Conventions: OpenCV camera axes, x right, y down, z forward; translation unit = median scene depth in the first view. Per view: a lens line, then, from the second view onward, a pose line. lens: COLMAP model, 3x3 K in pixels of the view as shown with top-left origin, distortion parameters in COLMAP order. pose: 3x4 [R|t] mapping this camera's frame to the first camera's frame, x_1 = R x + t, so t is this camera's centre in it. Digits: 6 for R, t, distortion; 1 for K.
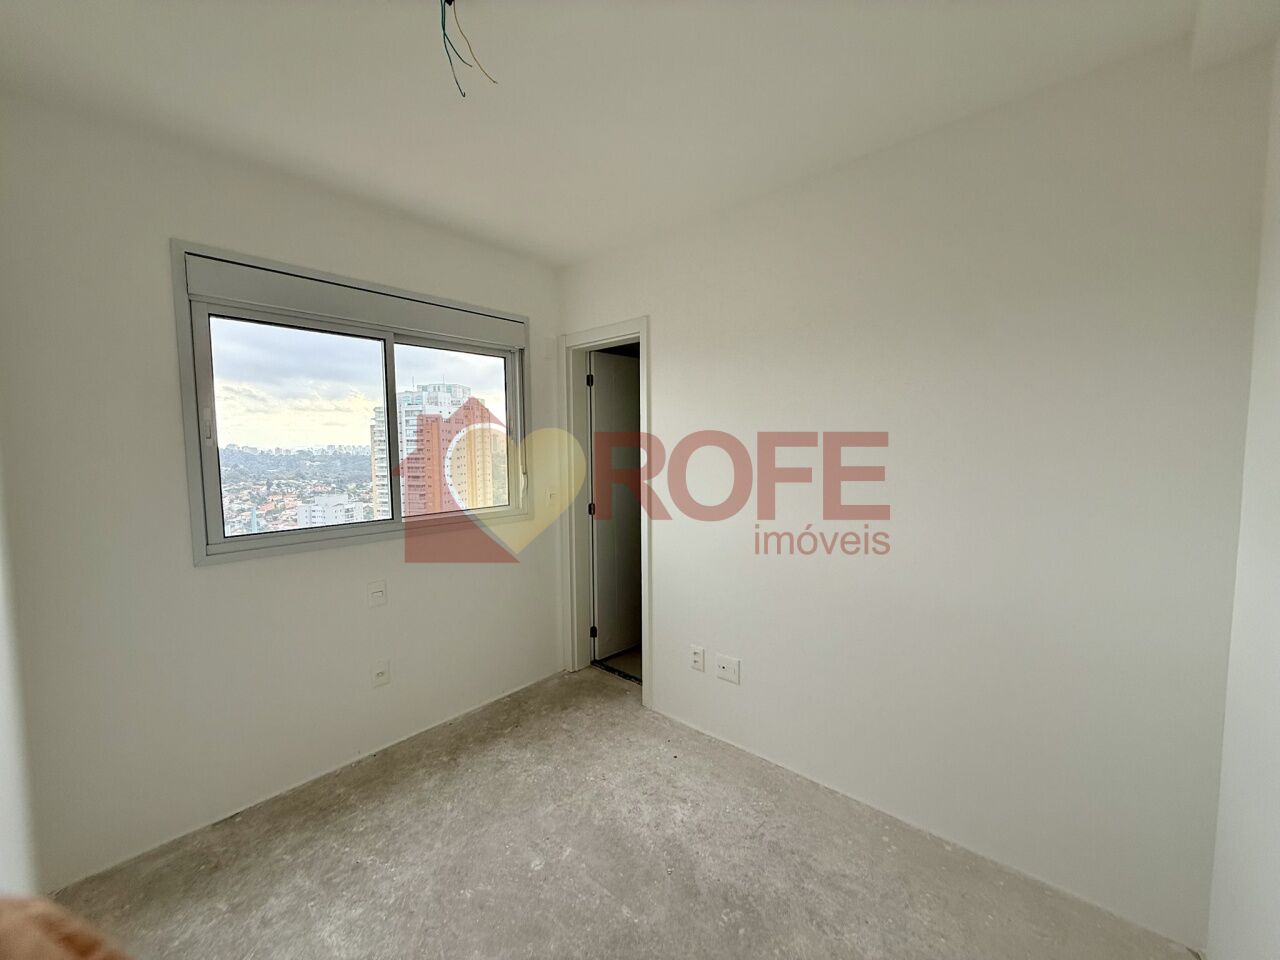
lens RADIAL K [[511.0, 0, 636.8], [0, 511.0, 480.7], [0, 0, 1]] dist [0.000137, -0.000070]
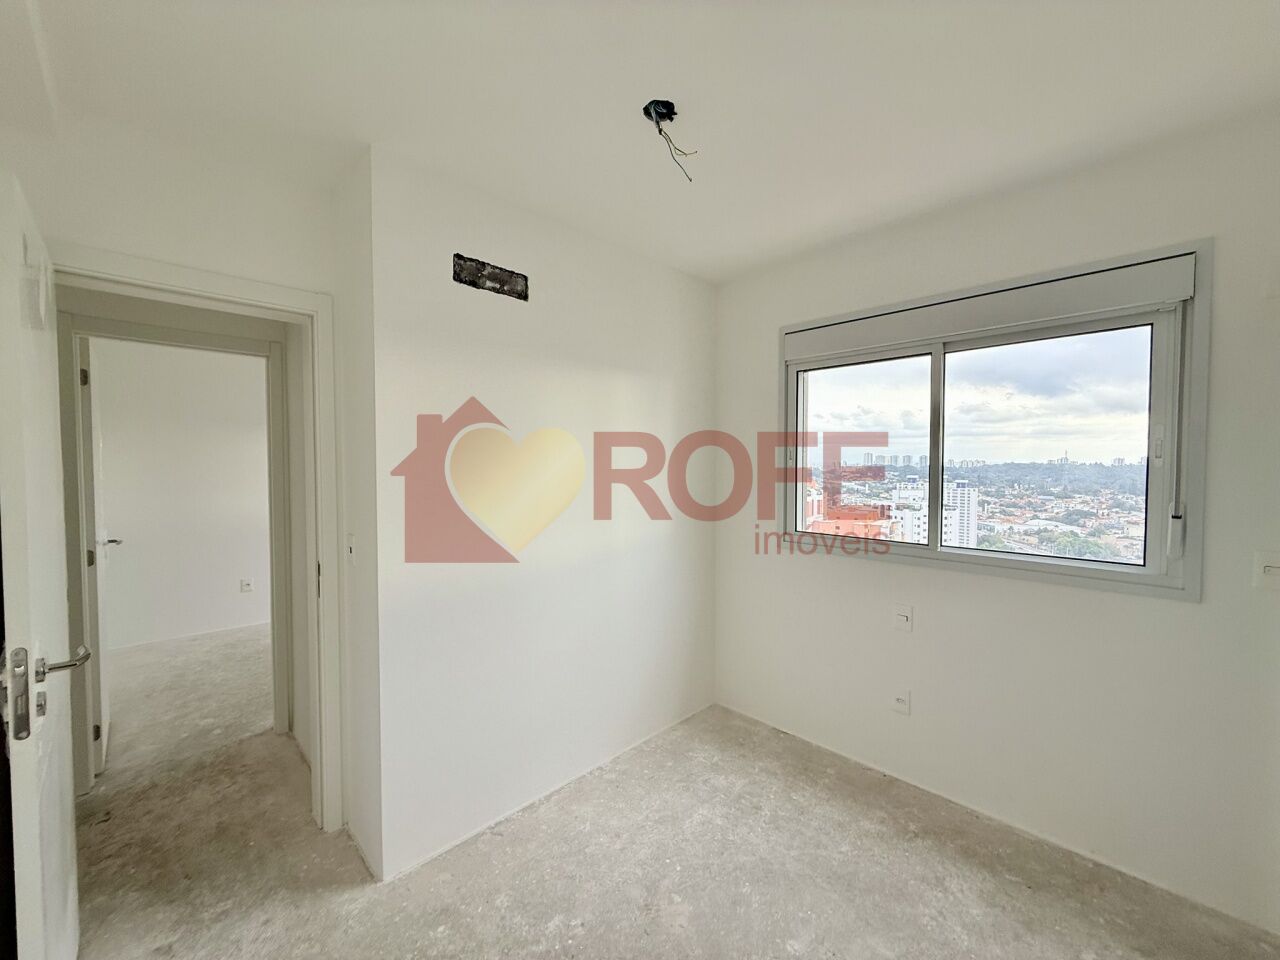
lens RADIAL K [[511.0, 0, 636.8], [0, 511.0, 480.7], [0, 0, 1]] dist [0.000137, -0.000070]
pose [[-0.068949, 0.044255, -0.996638, 0.588222], [-0.072169, 0.996177, 0.049227, -0.059907], [0.995006, 0.075321, -0.065491, 0.651047]]
